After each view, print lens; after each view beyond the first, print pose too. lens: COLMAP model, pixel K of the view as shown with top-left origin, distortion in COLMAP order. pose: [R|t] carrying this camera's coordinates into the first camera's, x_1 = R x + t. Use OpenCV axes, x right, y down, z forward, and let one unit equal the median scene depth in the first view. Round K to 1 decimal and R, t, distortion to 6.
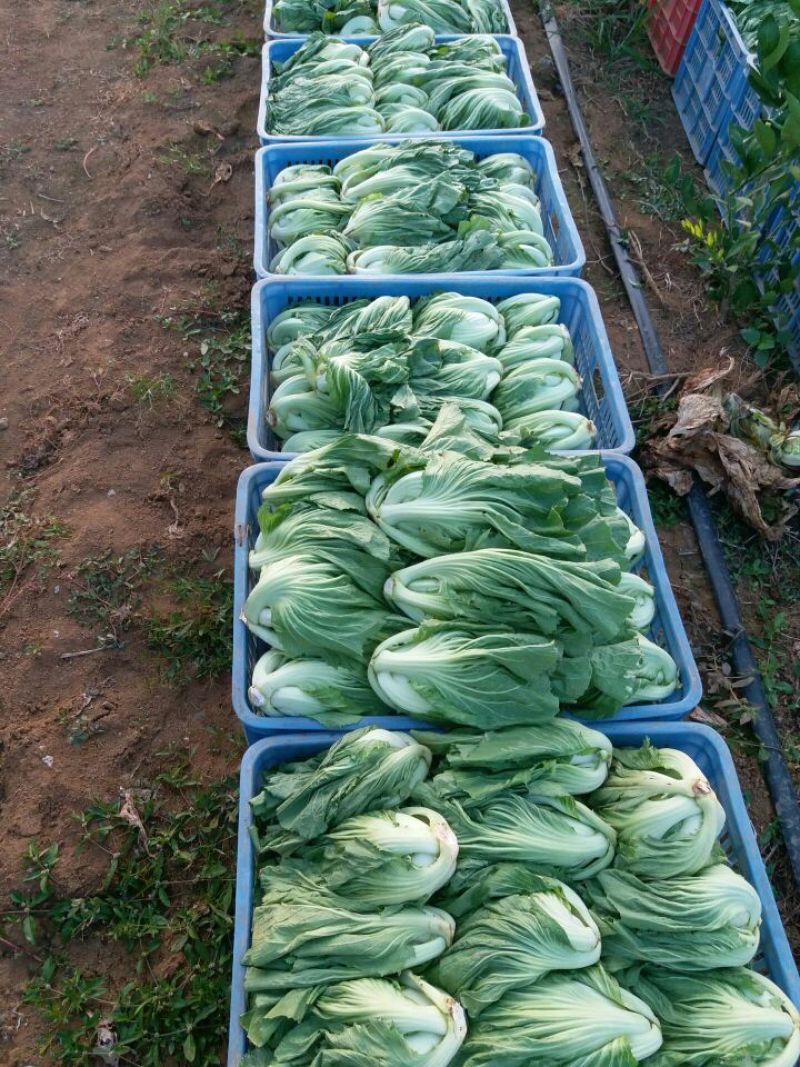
lens RADIAL K [[854.5, 0, 401.1], [0, 854.5, 508.2], [0, 0, 1]] dist [0.122641, -0.185282]
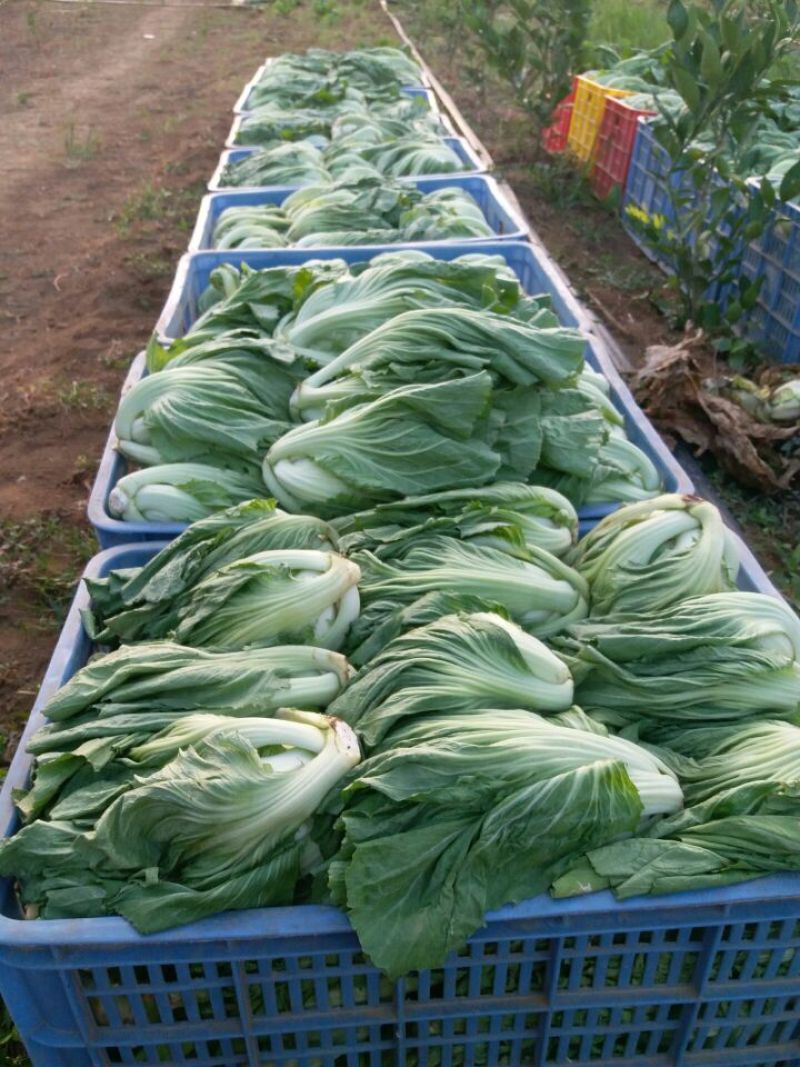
lens RADIAL K [[854.5, 0, 401.1], [0, 854.5, 508.2], [0, 0, 1]] dist [0.122641, -0.185282]
pose [[0.998347, -0.056472, -0.010711, 0.094304], [0.049708, 0.941814, -0.332438, 0.493706], [0.028861, 0.331356, 0.943064, 0.273657]]
